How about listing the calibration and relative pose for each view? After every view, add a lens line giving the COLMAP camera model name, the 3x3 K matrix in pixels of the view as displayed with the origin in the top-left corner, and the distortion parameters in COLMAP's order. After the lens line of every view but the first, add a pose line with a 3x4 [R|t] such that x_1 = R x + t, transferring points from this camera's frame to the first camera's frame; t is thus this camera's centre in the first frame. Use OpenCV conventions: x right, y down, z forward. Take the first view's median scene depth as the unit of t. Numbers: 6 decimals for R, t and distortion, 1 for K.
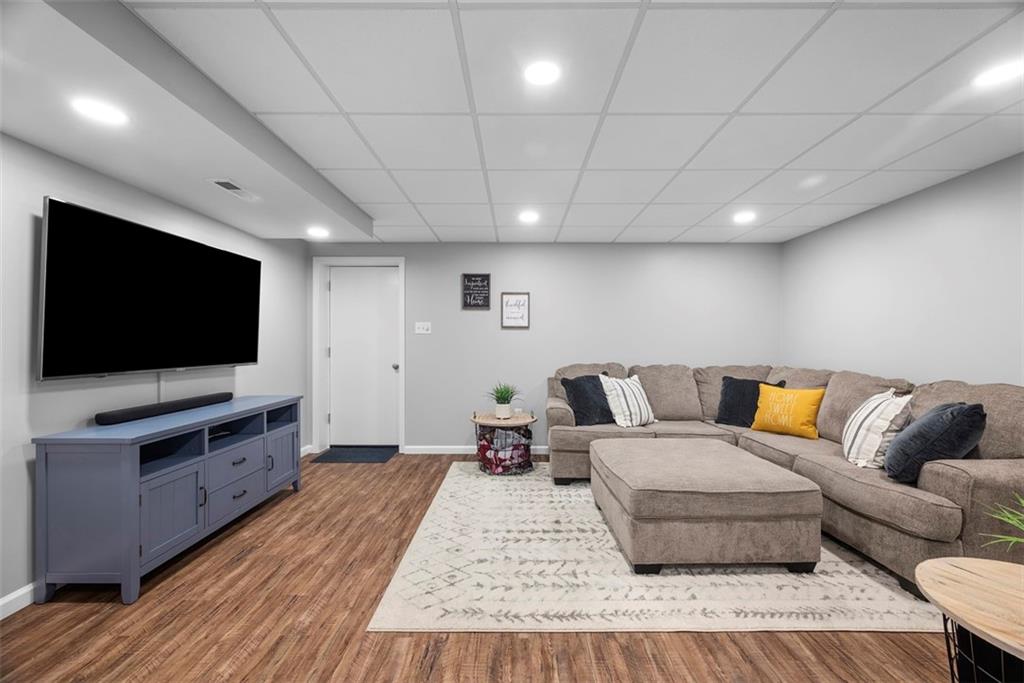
lens RADIAL K [[404.8, 0, 512.8], [0, 404.8, 341.1], [0, 0, 1]] dist [-0.001610, -0.000025]
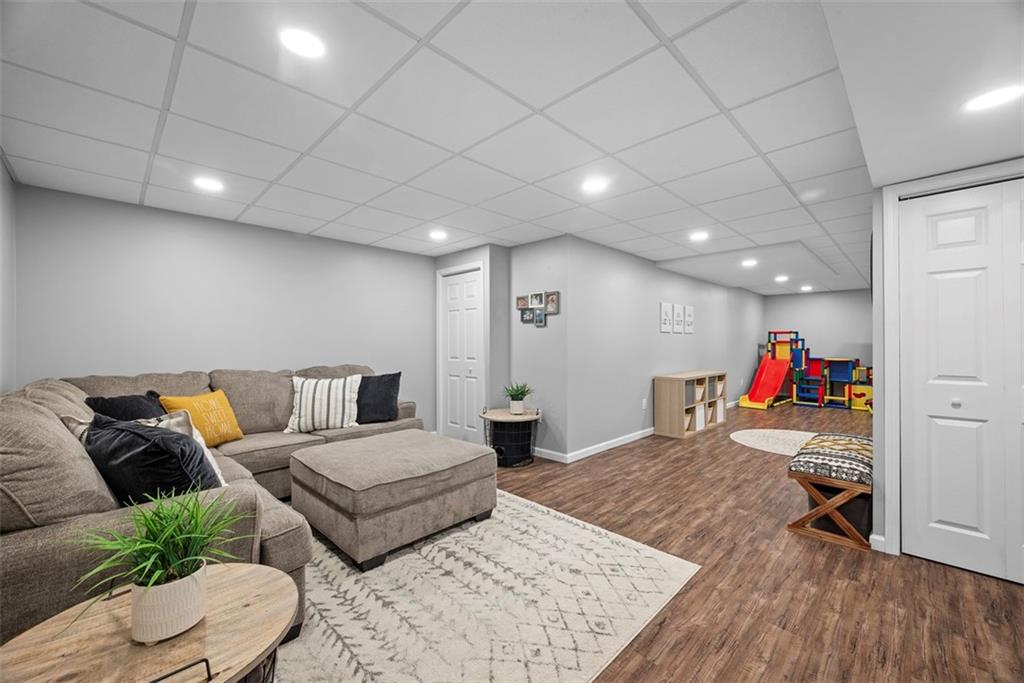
lens RADIAL K [[404.8, 0, 512.8], [0, 404.8, 341.1], [0, 0, 1]] dist [-0.001610, -0.000025]
pose [[-0.710762, 0.001206, 0.703432, -0.680962], [-0.002582, 0.999987, -0.004323, 0.003650], [-0.703428, -0.004889, -0.710750, 1.889776]]
